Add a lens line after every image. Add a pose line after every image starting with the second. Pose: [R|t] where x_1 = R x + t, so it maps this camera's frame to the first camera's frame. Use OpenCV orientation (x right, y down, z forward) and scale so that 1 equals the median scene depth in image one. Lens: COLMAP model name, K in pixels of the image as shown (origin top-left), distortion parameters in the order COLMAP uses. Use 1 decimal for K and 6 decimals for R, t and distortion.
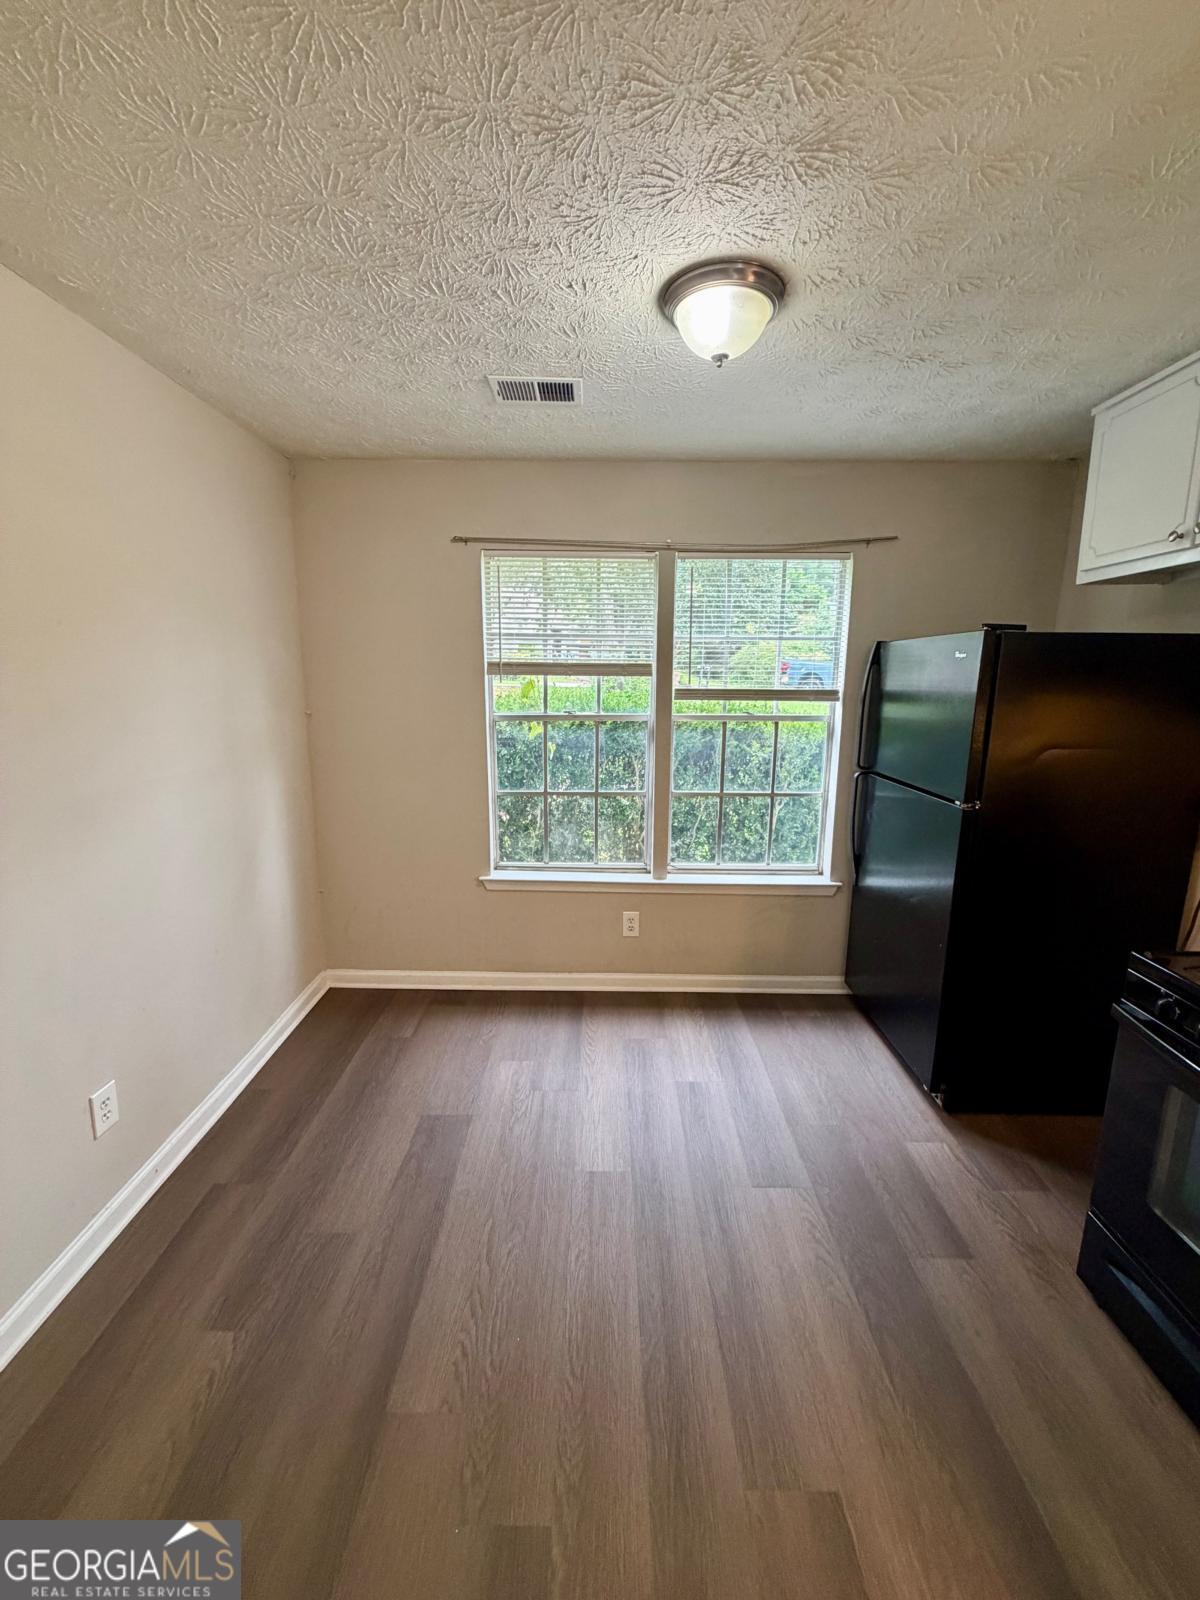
lens RADIAL K [[635.0, 0, 600.7], [0, 635.0, 795.6], [0, 0, 1]] dist [-0.002747, 0.000069]
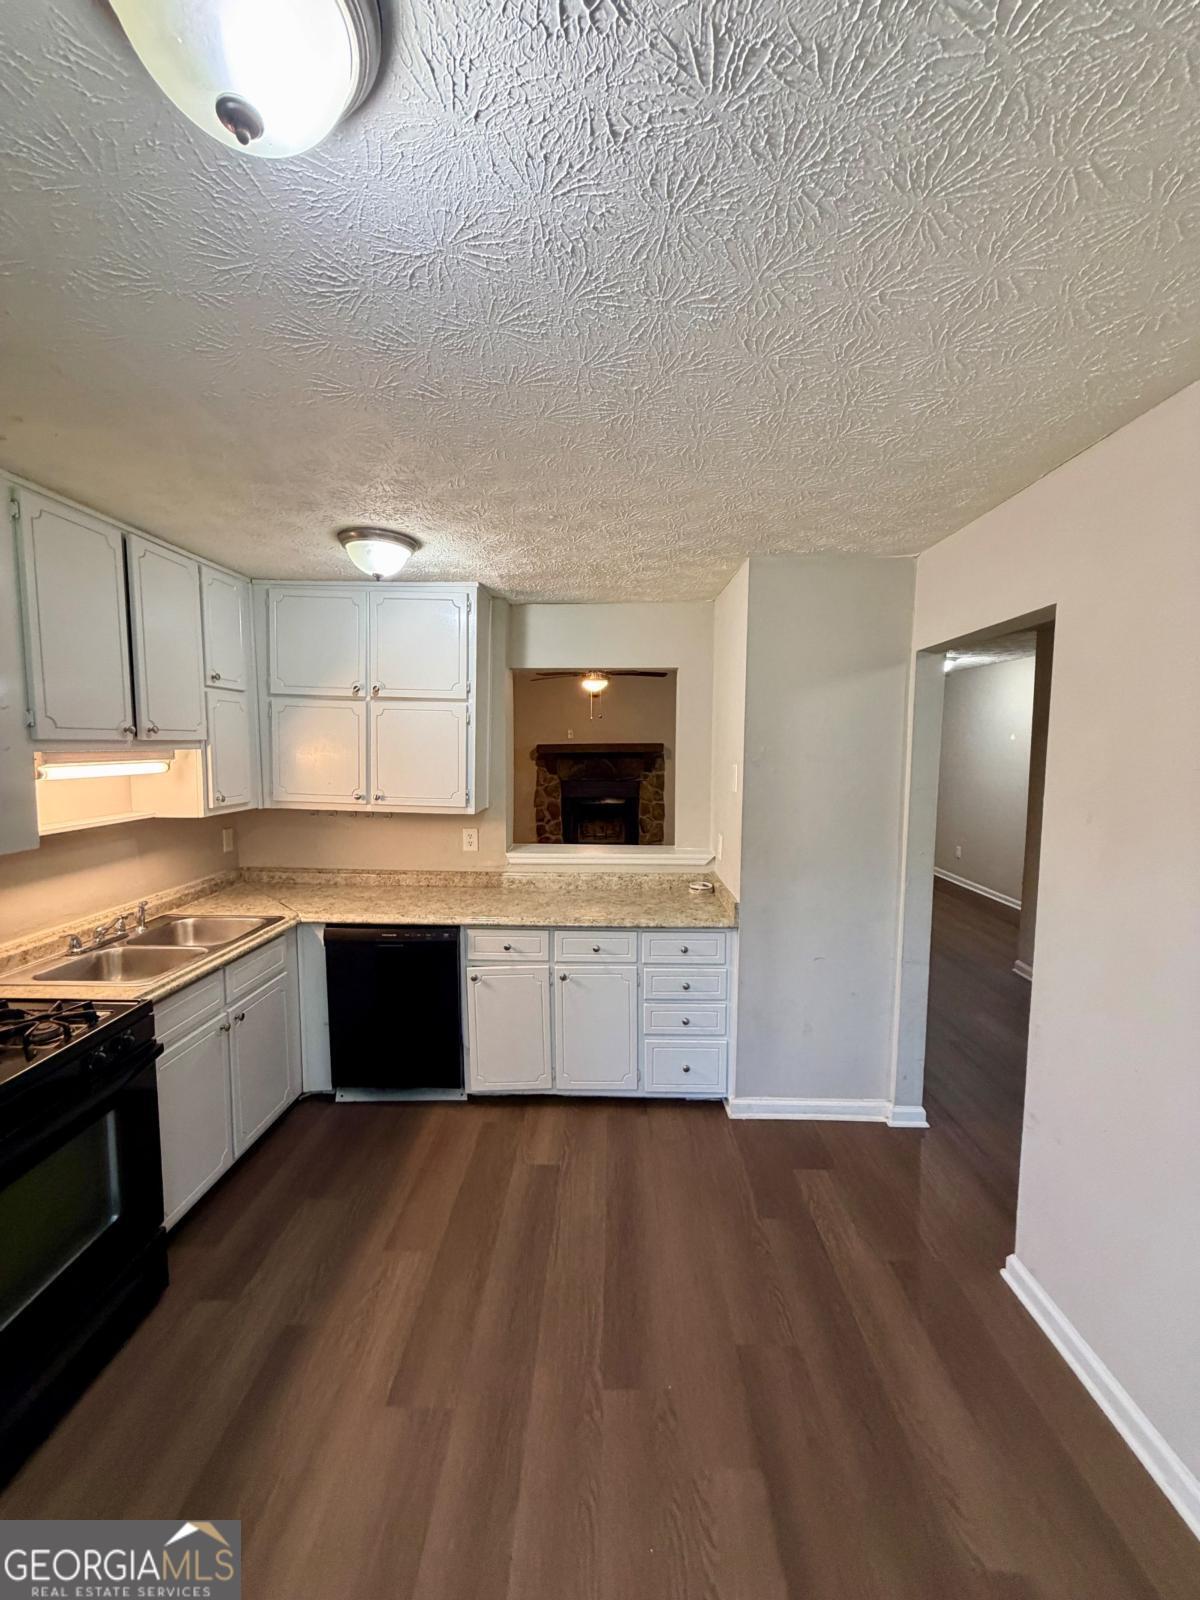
lens RADIAL K [[635.0, 0, 600.7], [0, 635.0, 795.6], [0, 0, 1]] dist [-0.002747, 0.000069]
pose [[-0.999929, -0.008439, 0.008402, -0.062251], [-0.005864, 0.963012, 0.269394, -0.404988], [-0.010365, 0.269326, -0.962993, 1.656694]]
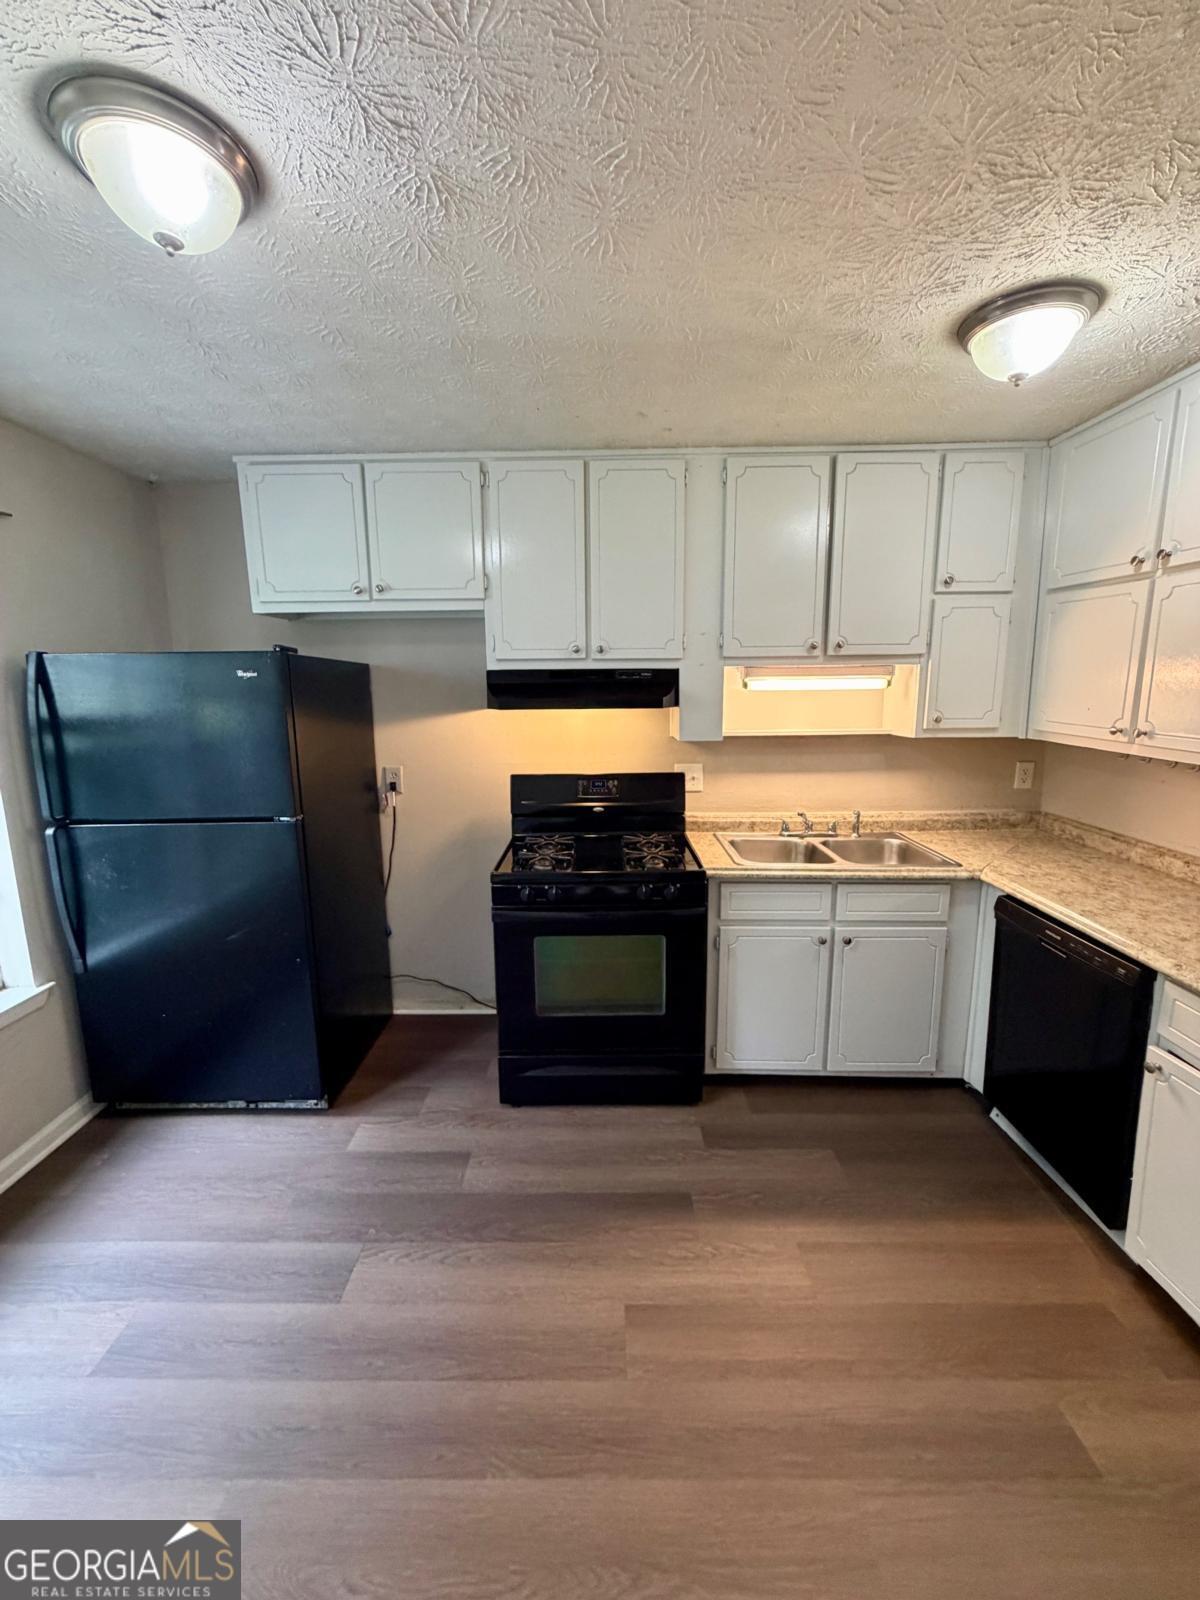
lens RADIAL K [[635.0, 0, 600.7], [0, 635.0, 795.6], [0, 0, 1]] dist [-0.002747, 0.000069]
pose [[-0.006669, -0.168590, 0.985664, -0.651110], [0.200142, 0.965516, 0.166498, -0.136943], [-0.979744, 0.198383, 0.027303, 0.692841]]
